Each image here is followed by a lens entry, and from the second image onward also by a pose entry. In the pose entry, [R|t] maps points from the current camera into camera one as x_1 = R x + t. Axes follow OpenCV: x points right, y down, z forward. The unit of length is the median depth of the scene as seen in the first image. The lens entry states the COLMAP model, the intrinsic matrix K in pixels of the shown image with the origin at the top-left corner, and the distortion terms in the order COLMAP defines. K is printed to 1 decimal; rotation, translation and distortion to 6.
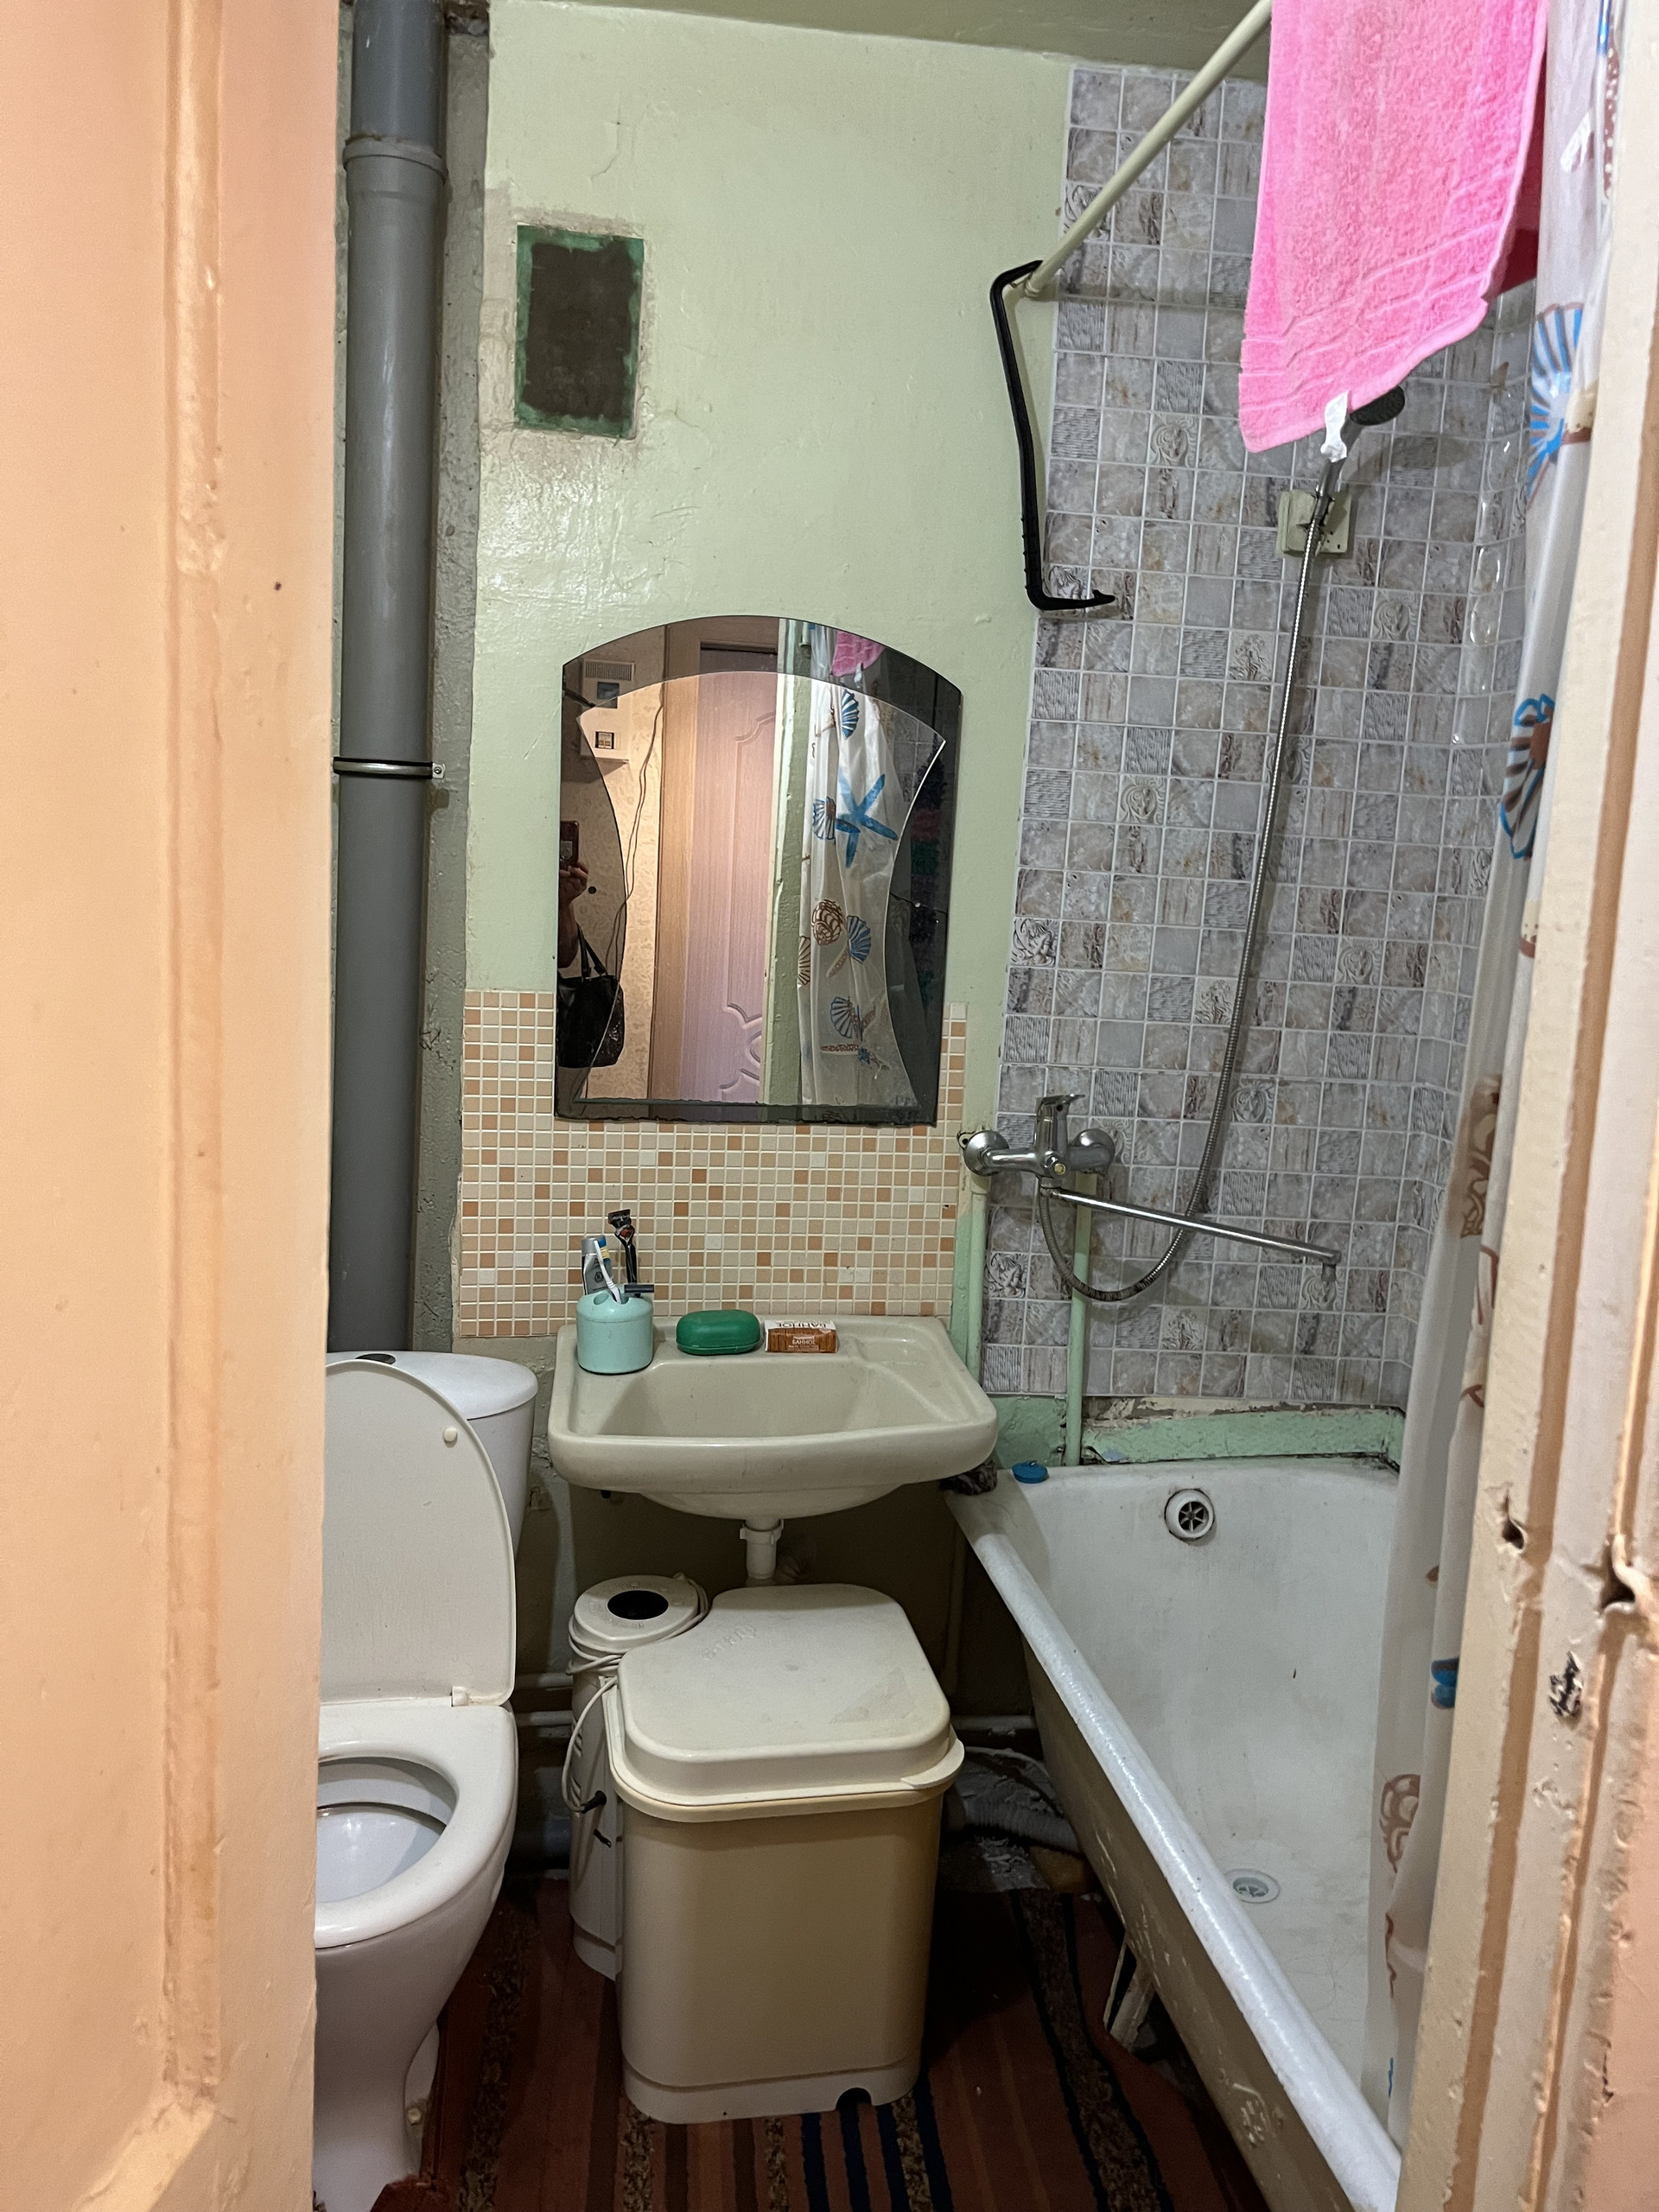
lens RADIAL K [[1665.8, 0, 793.9], [0, 1665.8, 1085.2], [0, 0, 1]] dist [0.063880, -0.089177]
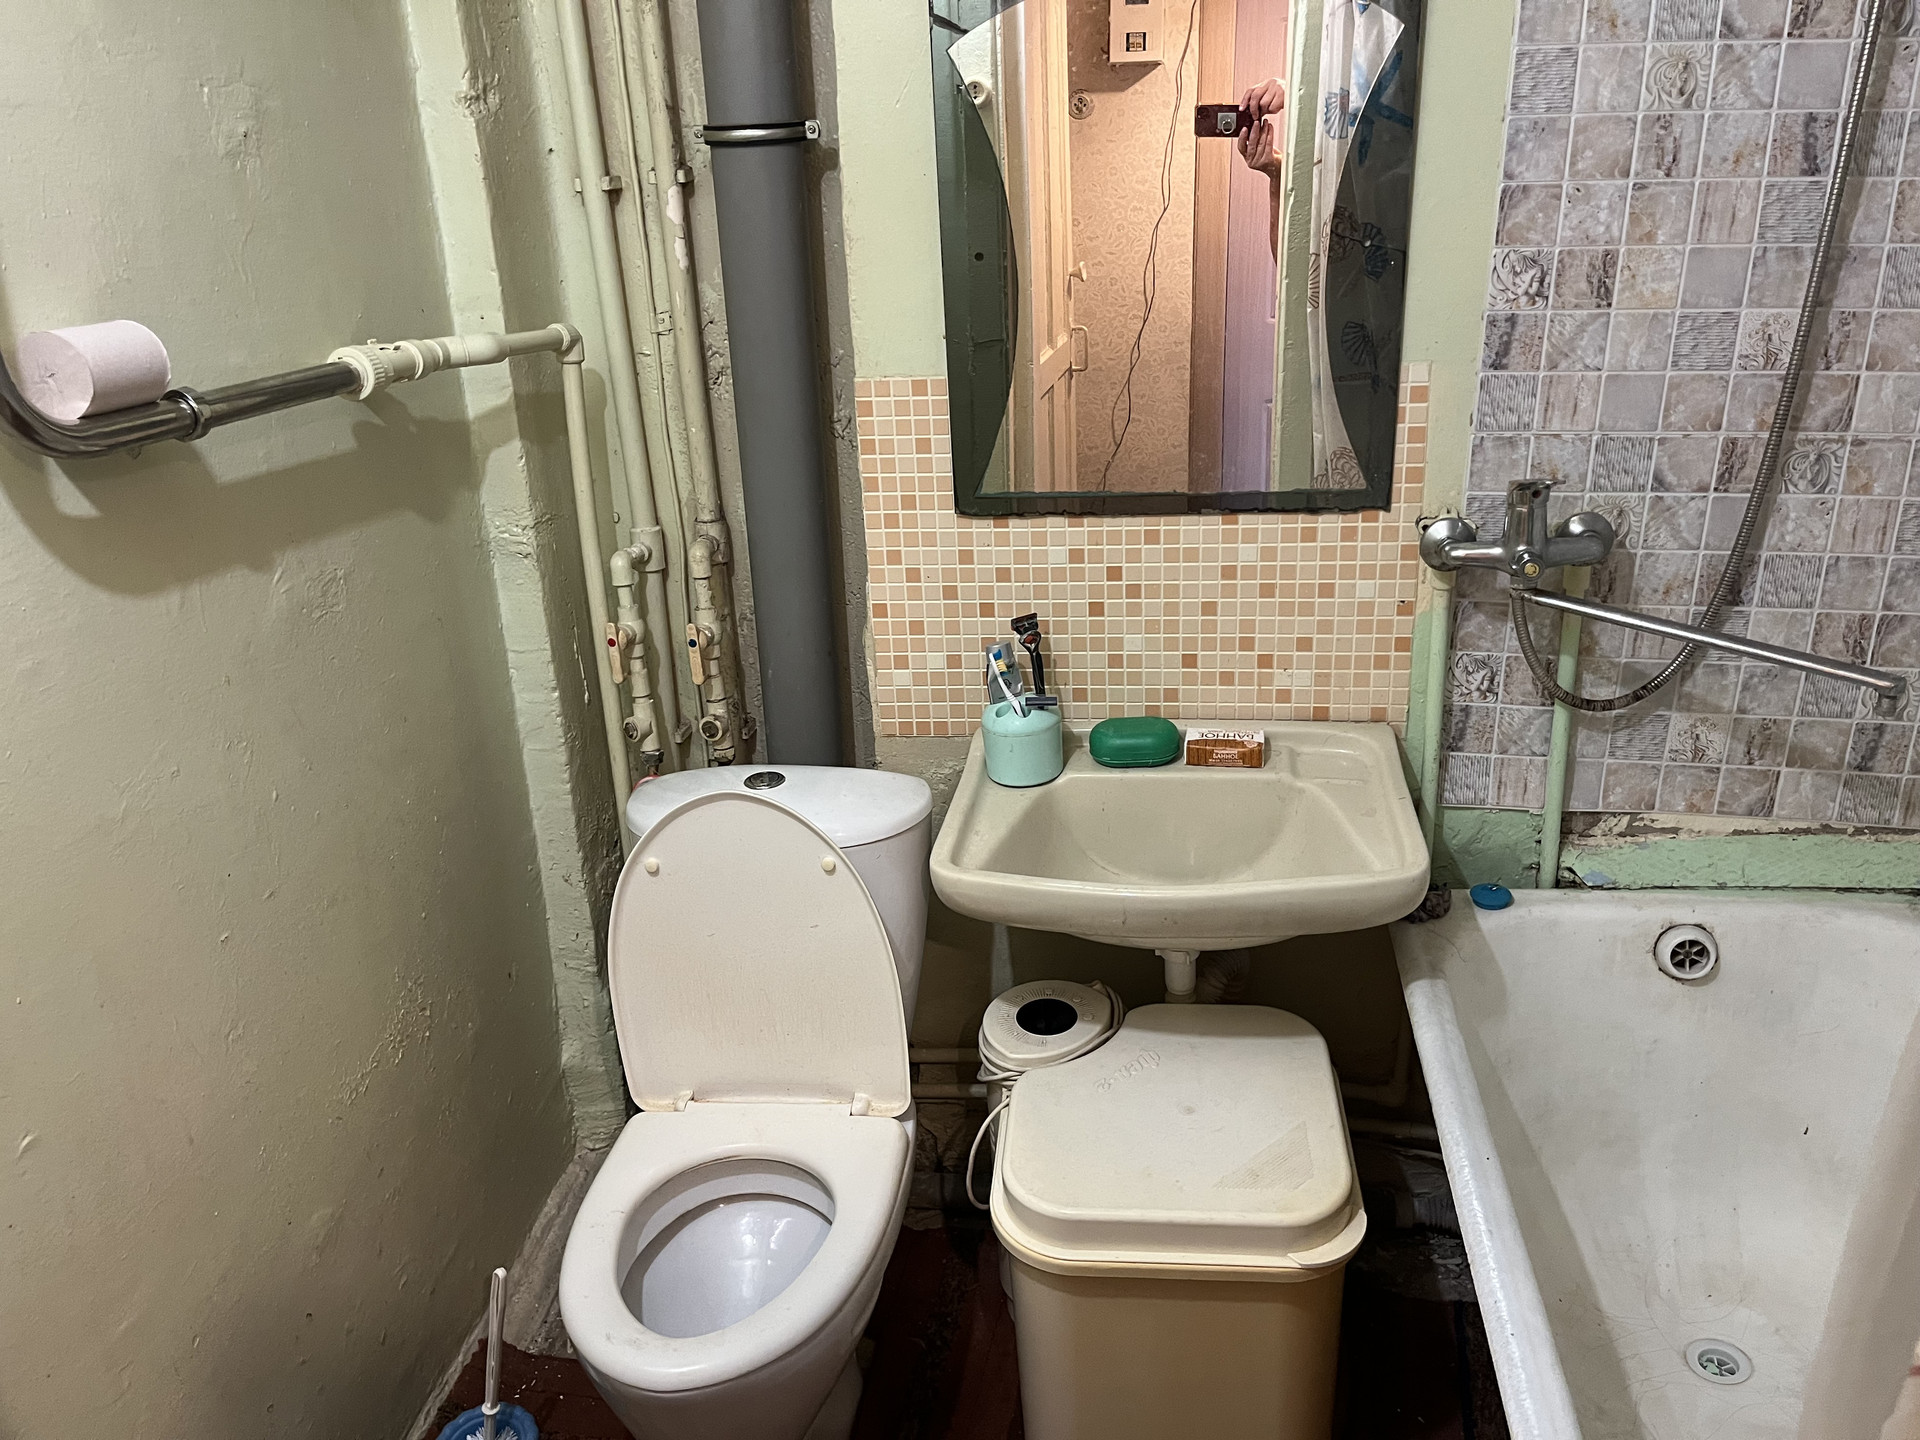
lens RADIAL K [[1445.9, 0, 960.7], [0, 1445.9, 717.7], [0, 0, 1]] dist [0.063880, -0.089177]
pose [[0.955455, 0.021891, -0.294324, 0.098495], [0.048404, 0.972120, 0.229434, -0.055198], [0.291141, -0.233460, 0.927757, 0.219270]]
